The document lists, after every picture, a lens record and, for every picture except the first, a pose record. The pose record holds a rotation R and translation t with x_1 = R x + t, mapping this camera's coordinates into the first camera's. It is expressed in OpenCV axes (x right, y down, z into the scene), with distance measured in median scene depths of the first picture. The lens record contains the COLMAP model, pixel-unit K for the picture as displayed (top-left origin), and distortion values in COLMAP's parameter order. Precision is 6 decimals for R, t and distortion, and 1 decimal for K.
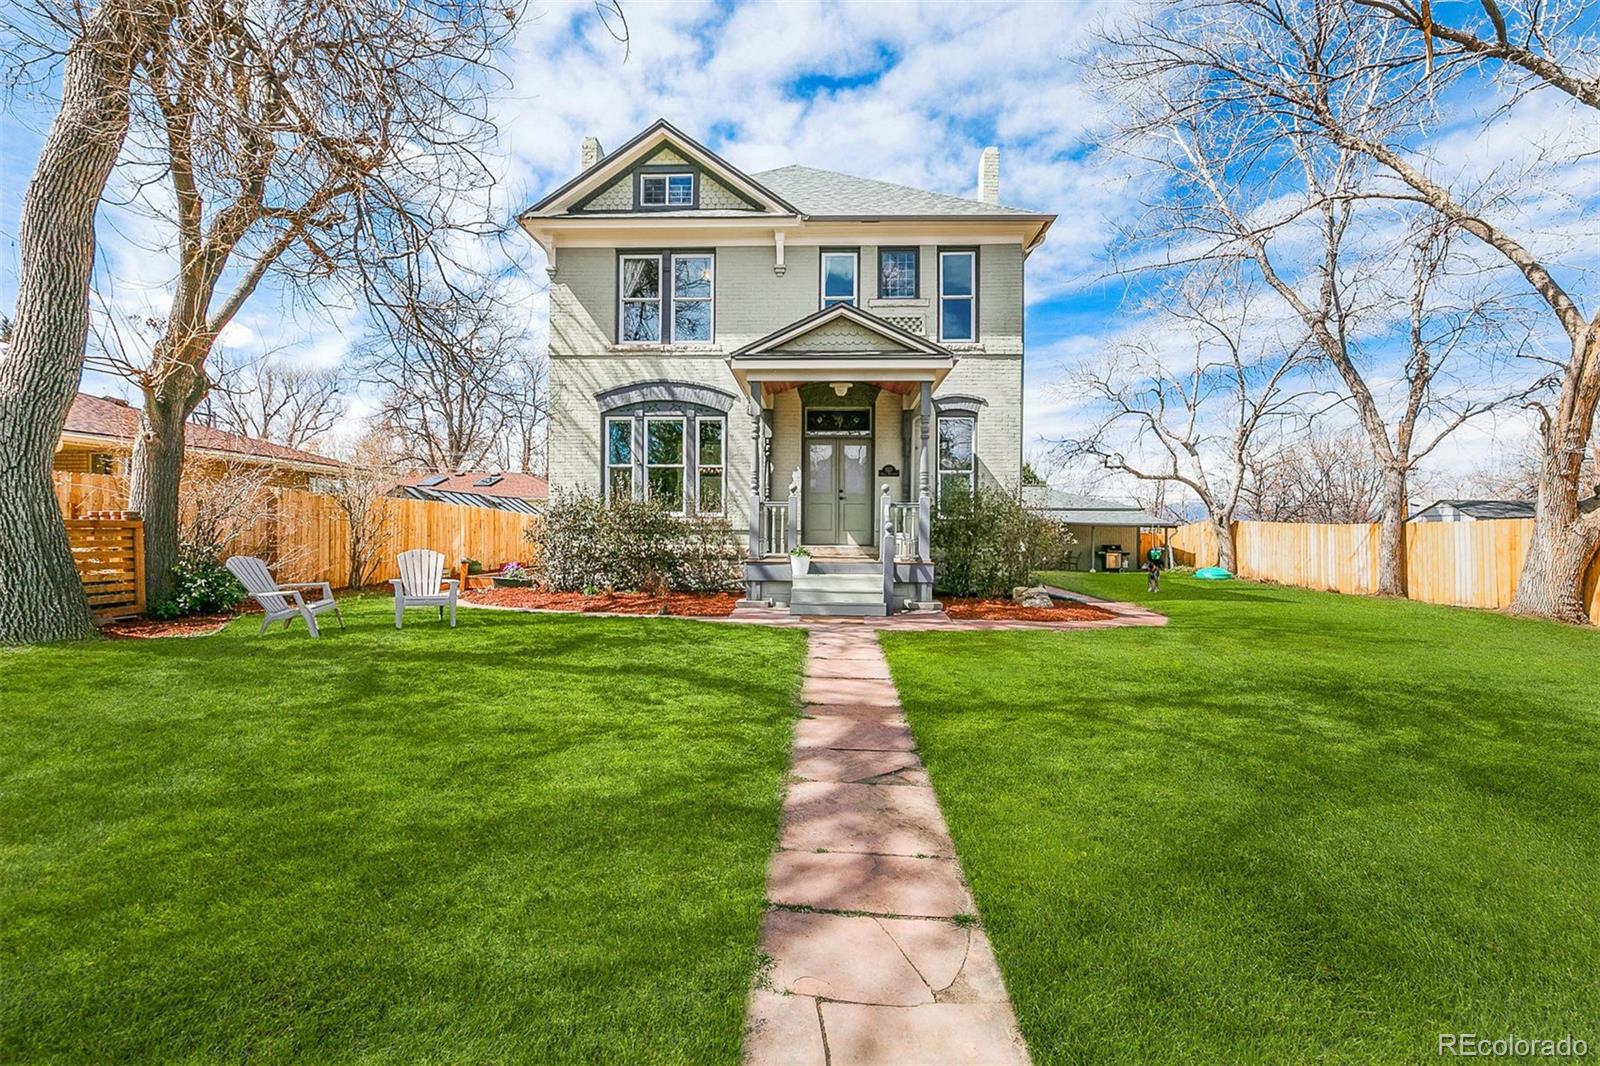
lens RADIAL K [[737.7, 0, 797.1], [0, 737.7, 541.3], [0, 0, 1]] dist [0.002135, 0.000448]
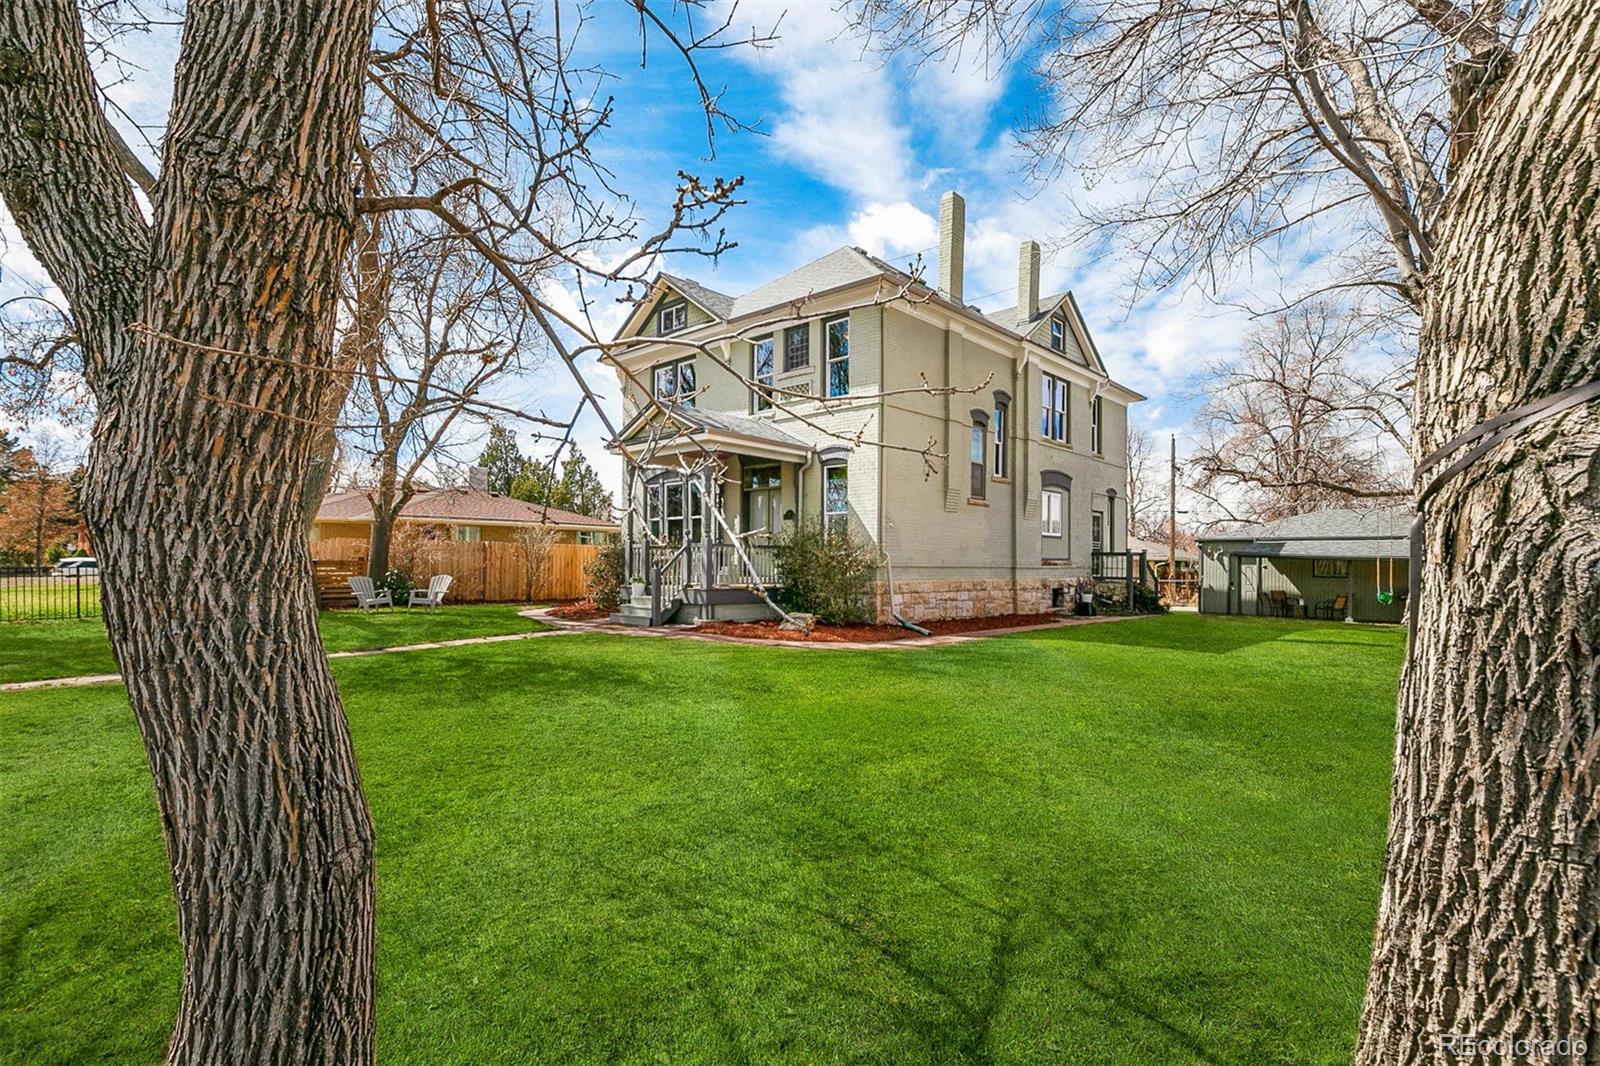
lens RADIAL K [[737.7, 0, 797.1], [0, 737.7, 541.3], [0, 0, 1]] dist [0.002135, 0.000448]
pose [[0.769651, -0.016731, -0.638246, 0.885811], [-0.003575, 0.999528, -0.030512, -0.016701], [0.638455, 0.025766, 0.769228, 0.095729]]
